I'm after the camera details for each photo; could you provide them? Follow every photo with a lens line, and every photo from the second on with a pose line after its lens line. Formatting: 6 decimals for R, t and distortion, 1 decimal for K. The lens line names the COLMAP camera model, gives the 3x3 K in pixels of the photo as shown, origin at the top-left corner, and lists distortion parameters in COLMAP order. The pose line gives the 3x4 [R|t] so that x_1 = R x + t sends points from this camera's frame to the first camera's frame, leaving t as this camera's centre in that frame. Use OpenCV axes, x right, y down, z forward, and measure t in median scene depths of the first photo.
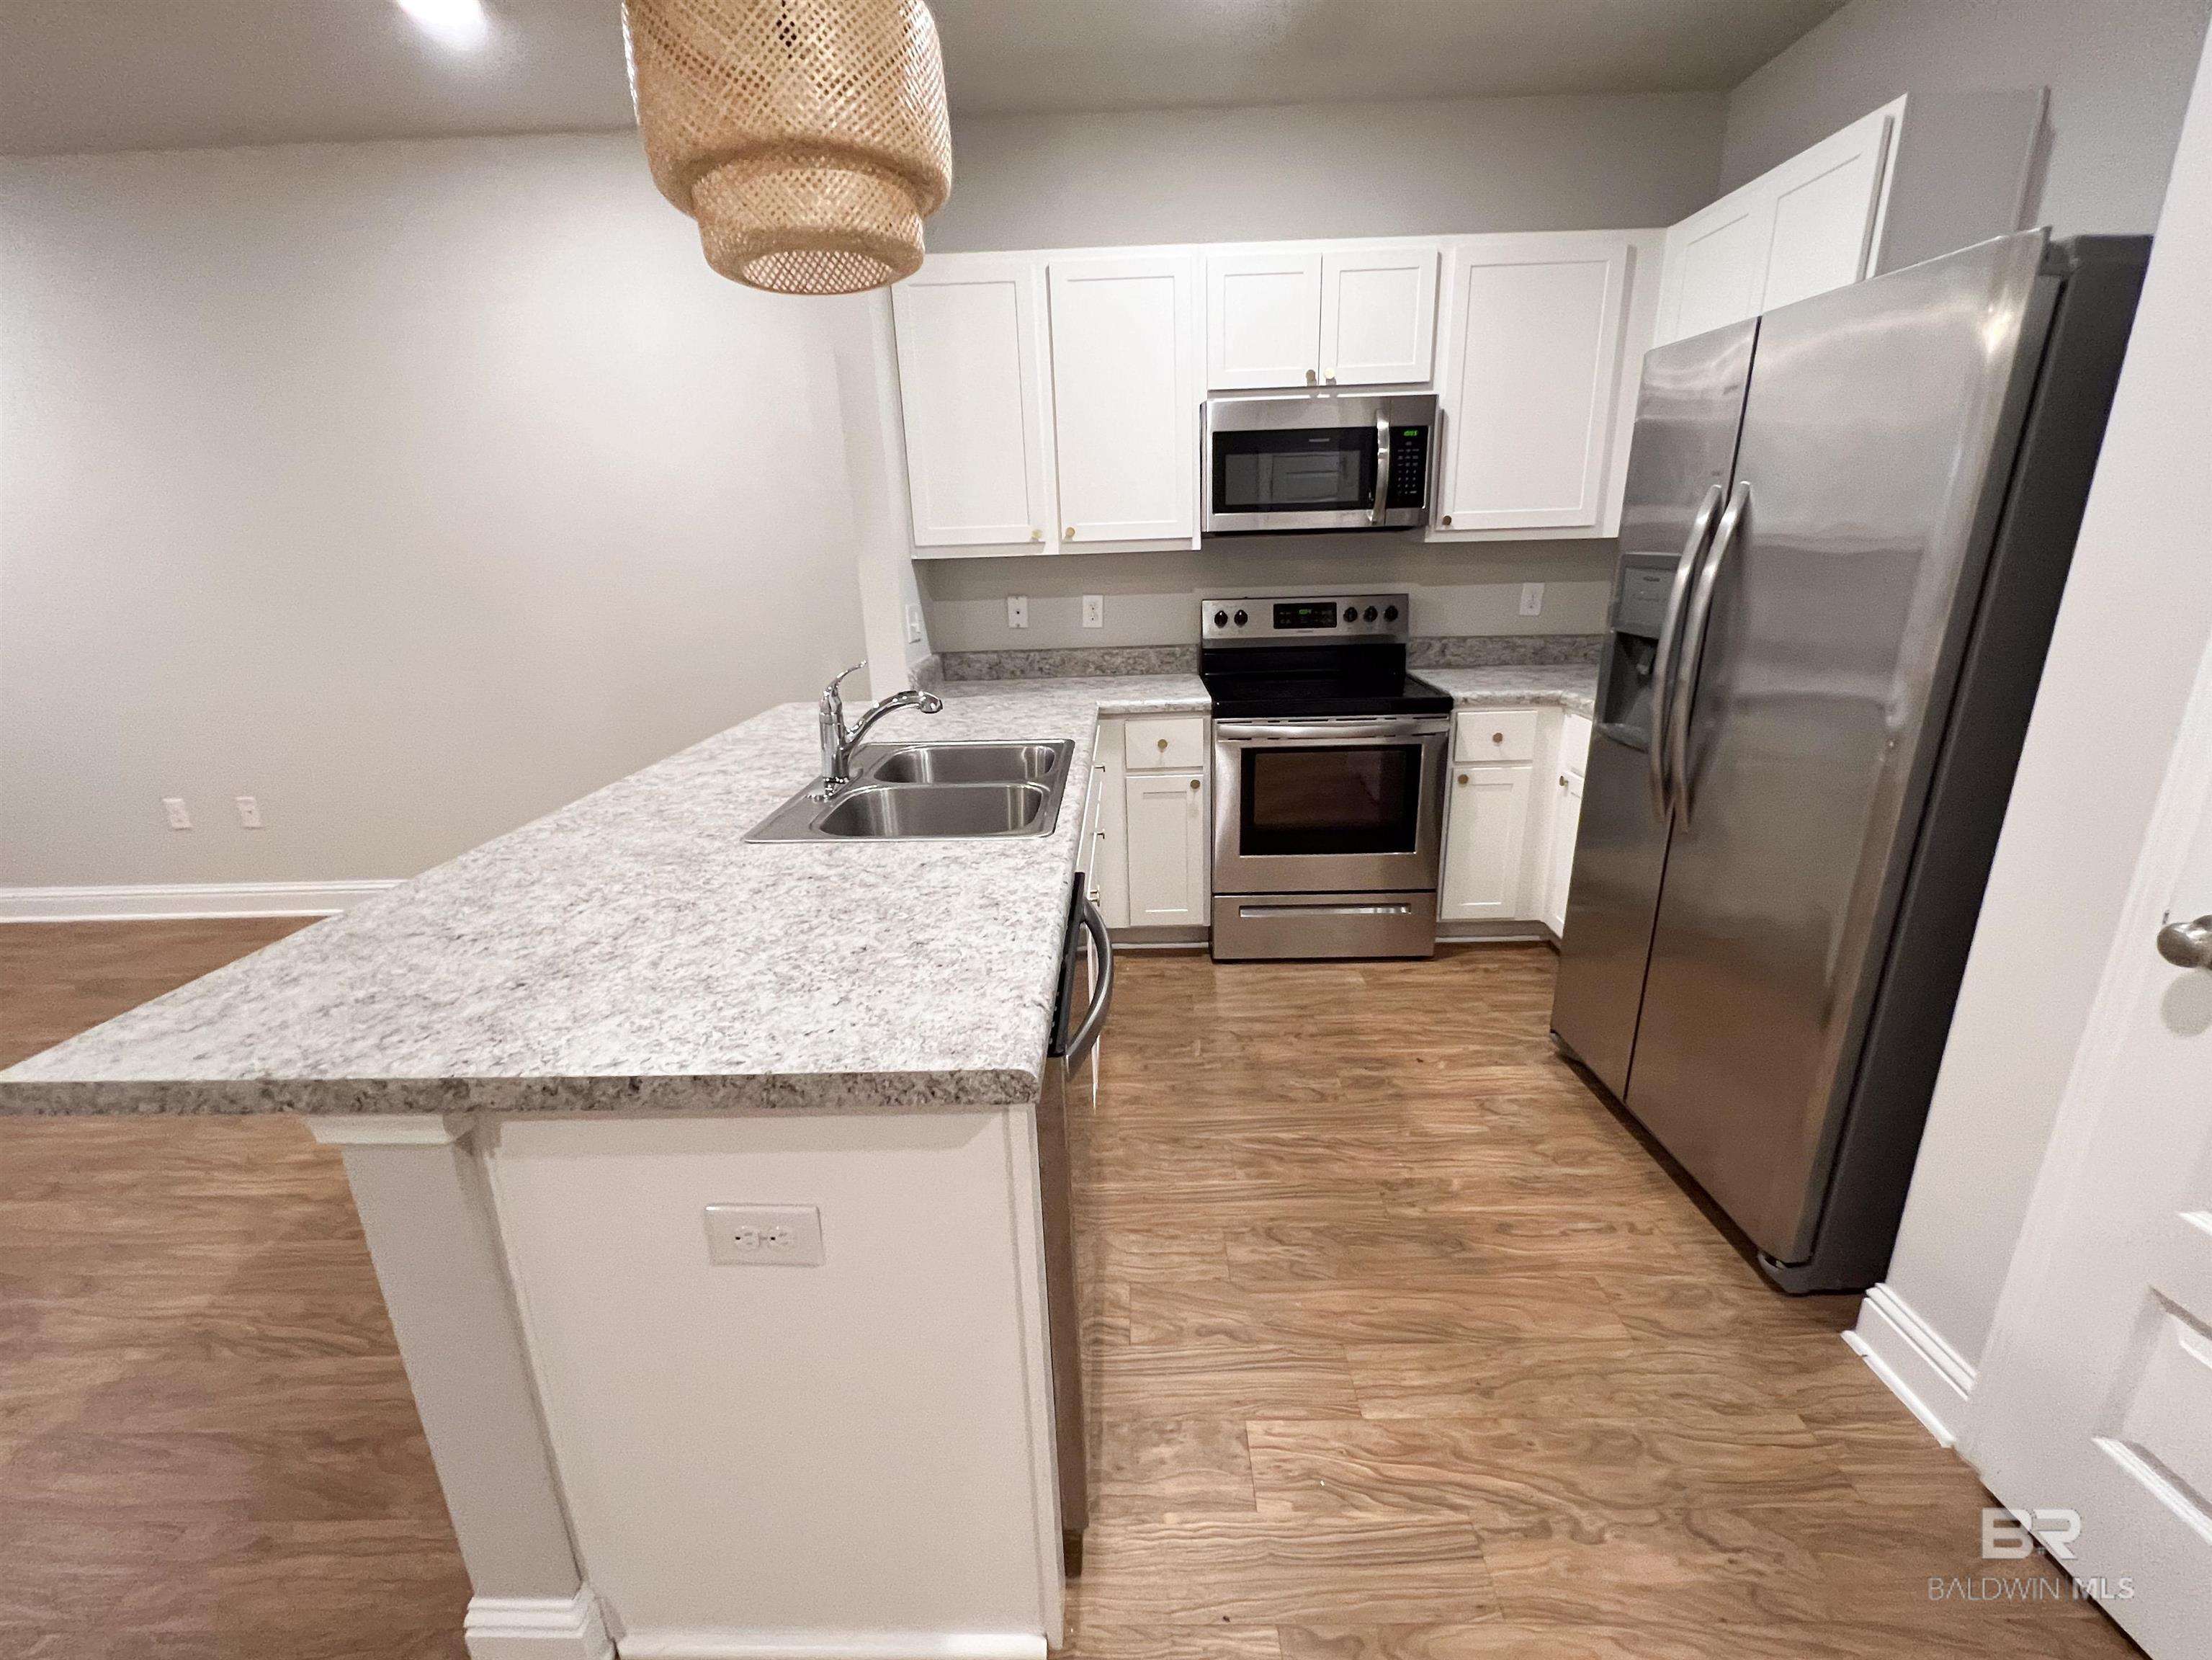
lens RADIAL K [[926.6, 0, 1118.2], [0, 926.6, 824.3], [0, 0, 1]] dist [-0.002884, -0.000213]
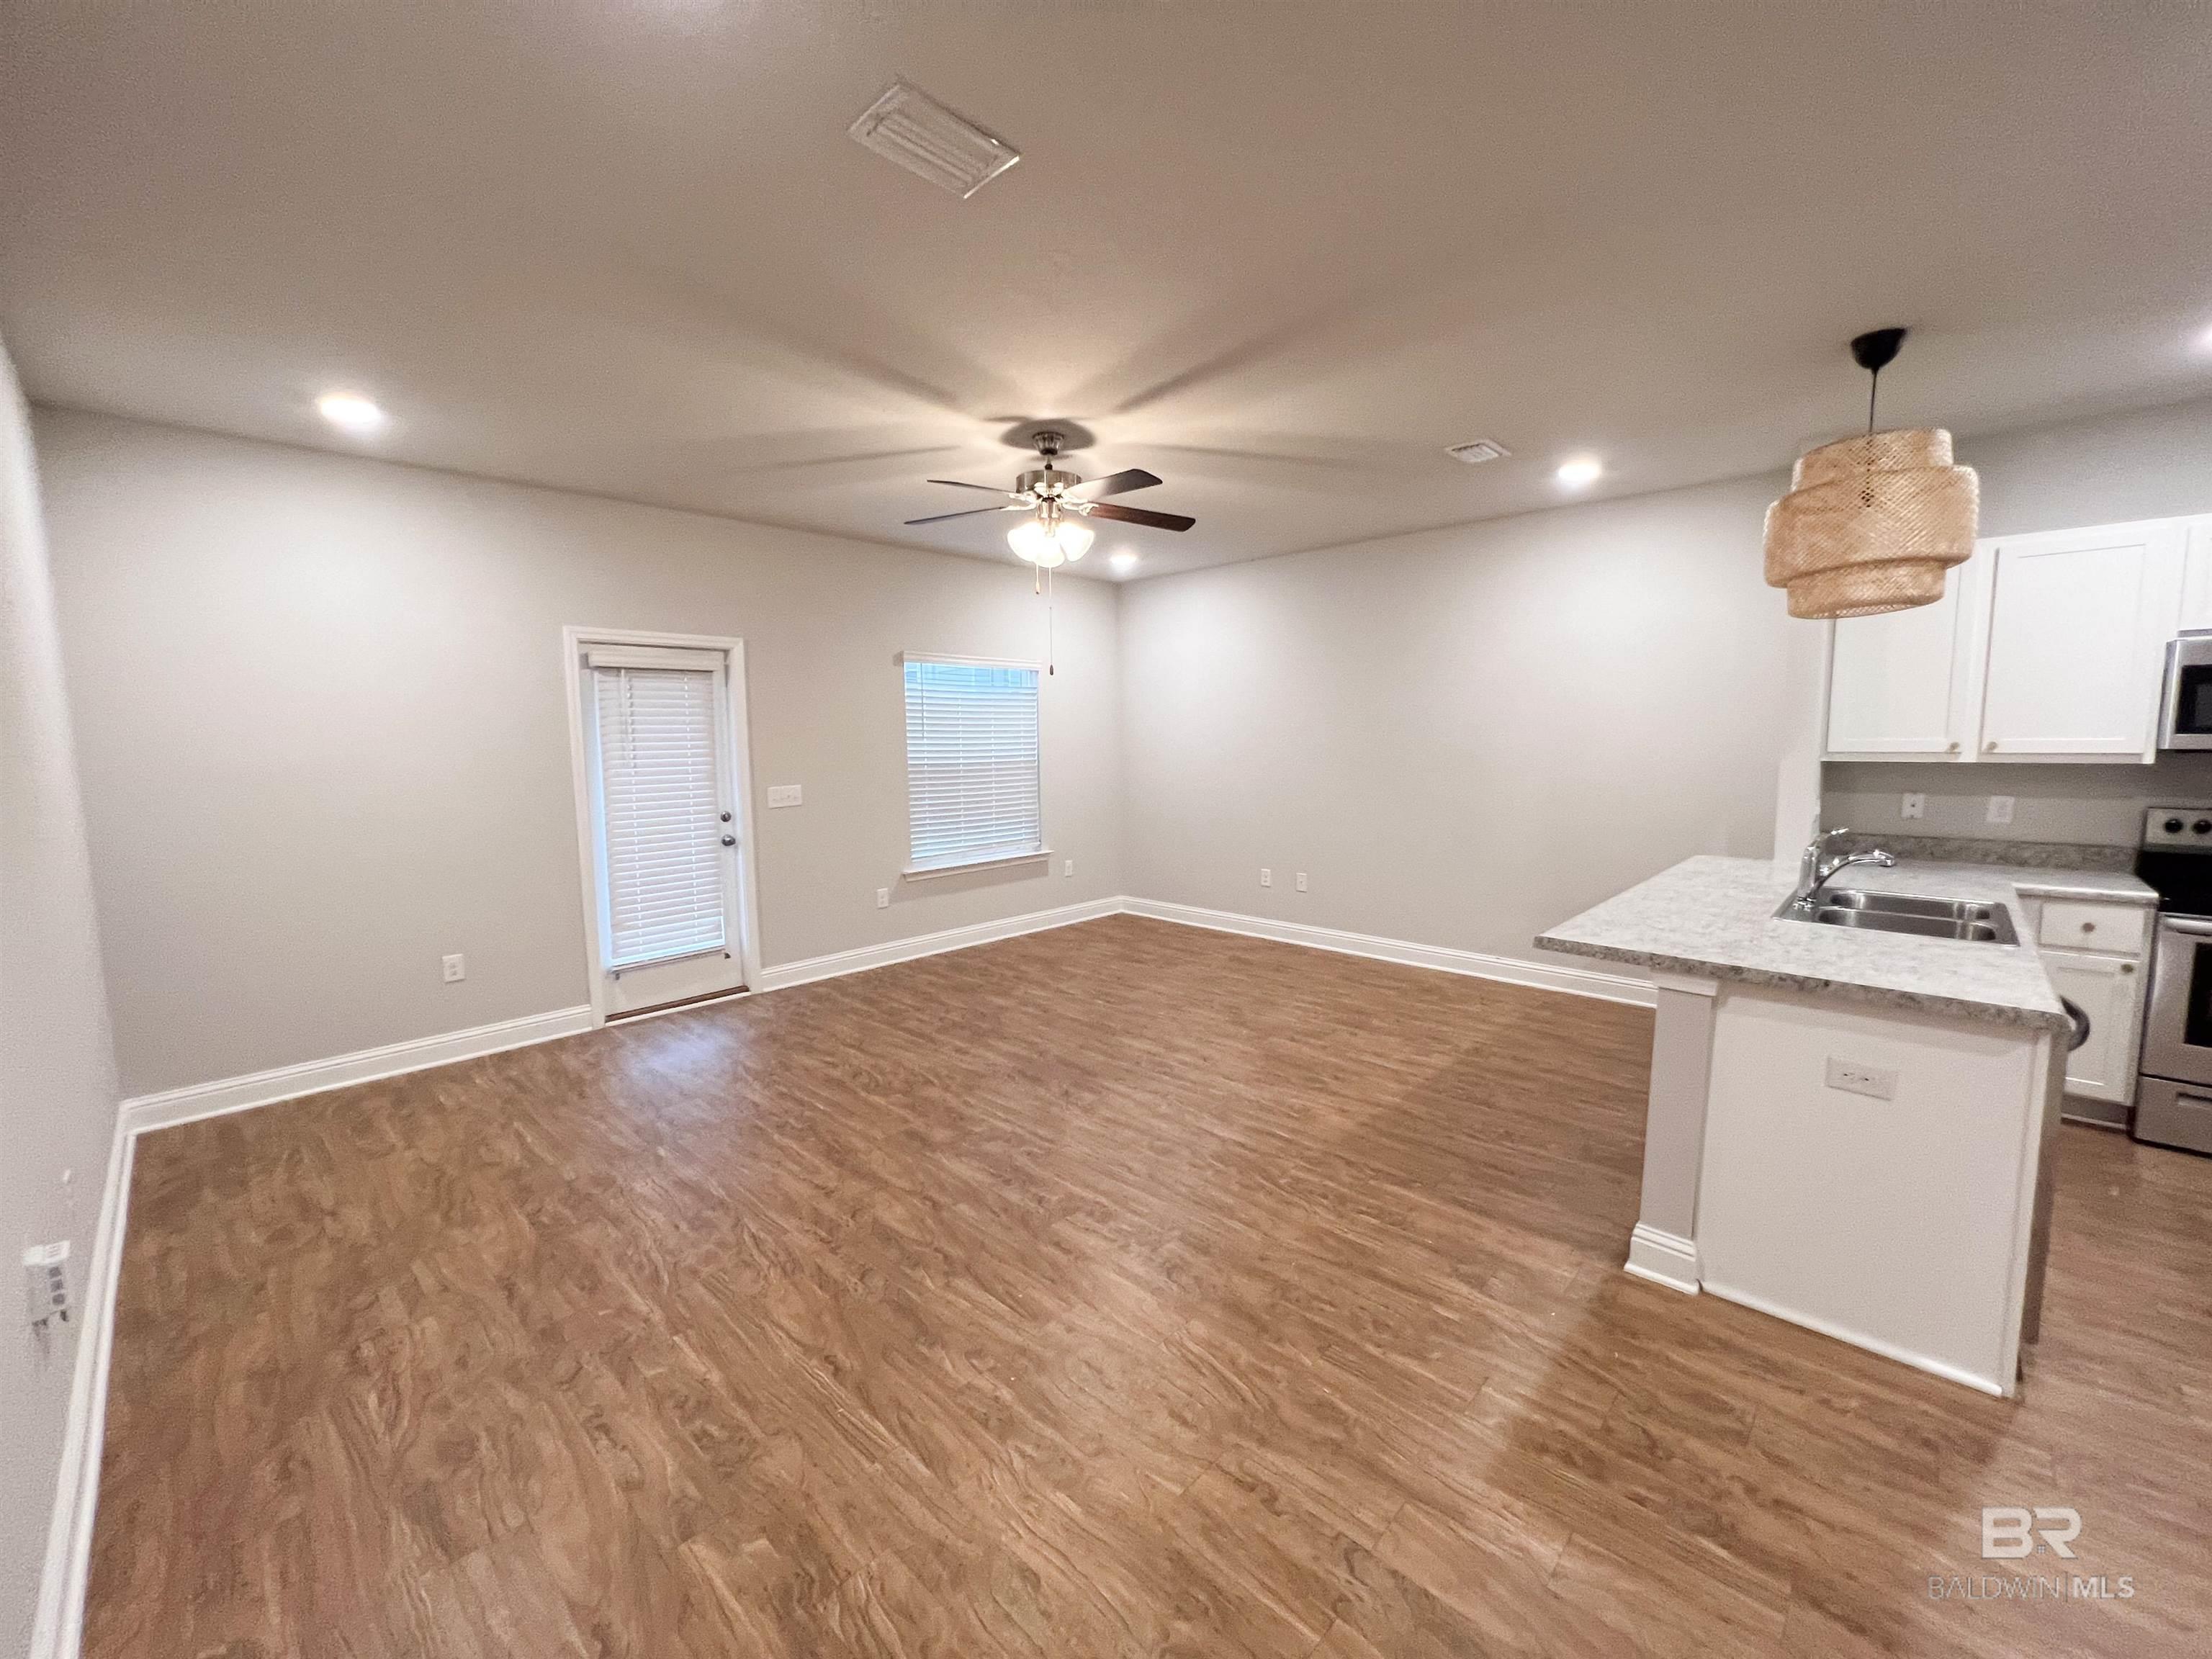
lens RADIAL K [[880.4, 0, 1106.4], [0, 880.4, 823.3], [0, 0, 1]] dist [-0.001076, 0.000097]
pose [[0.730139, 0.090800, -0.677239, -0.117257], [-0.210941, 0.972673, -0.097008, 0.154313], [0.649924, 0.213686, 0.729340, -0.627731]]
